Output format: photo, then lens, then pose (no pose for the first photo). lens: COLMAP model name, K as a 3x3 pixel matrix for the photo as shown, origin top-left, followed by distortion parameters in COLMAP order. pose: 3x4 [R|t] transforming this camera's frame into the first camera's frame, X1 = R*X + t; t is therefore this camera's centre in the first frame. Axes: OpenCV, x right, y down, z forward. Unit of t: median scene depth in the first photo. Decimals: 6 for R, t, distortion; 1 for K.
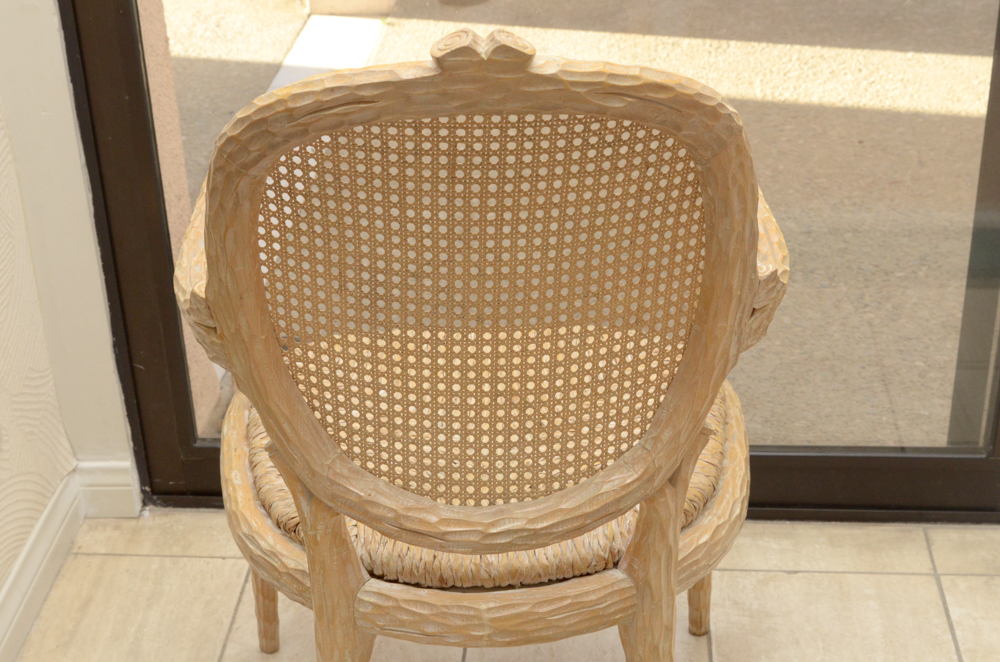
lens RADIAL K [[1617.1, 0, 500.0], [0, 1617.1, 331.0], [0, 0, 1]] dist [-0.023480, 0.062036]
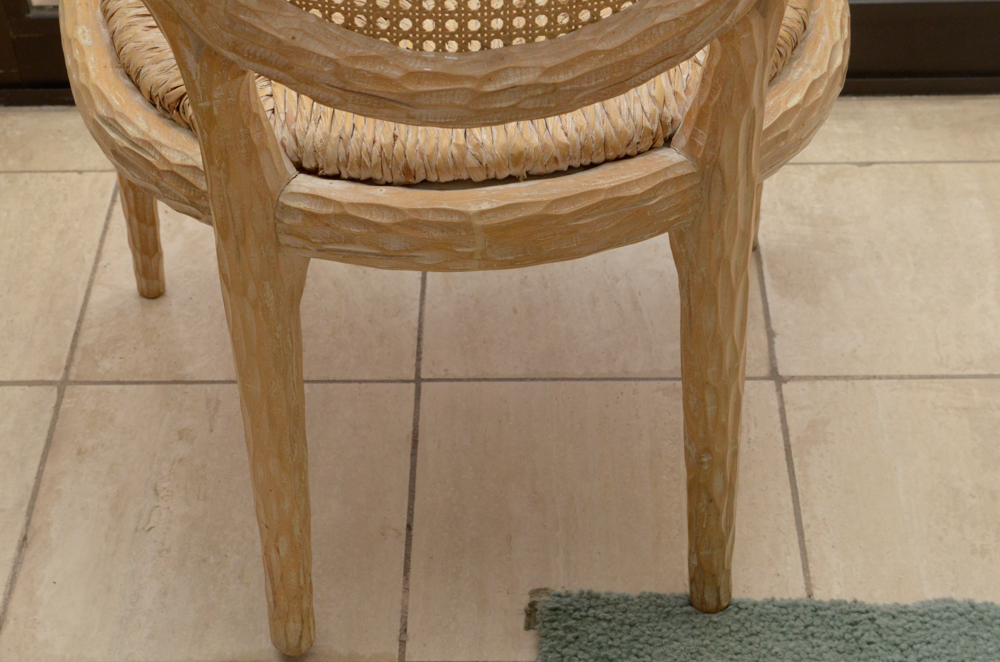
lens RADIAL K [[1874.5, 0, 500.0], [0, 1874.5, 331.0], [0, 0, 1]] dist [-0.071554, 0.152756]
pose [[0.998375, -0.037202, 0.043169, -0.033353], [0.027222, 0.976839, 0.212238, 0.056193], [-0.050065, -0.210718, 0.976264, 0.239457]]
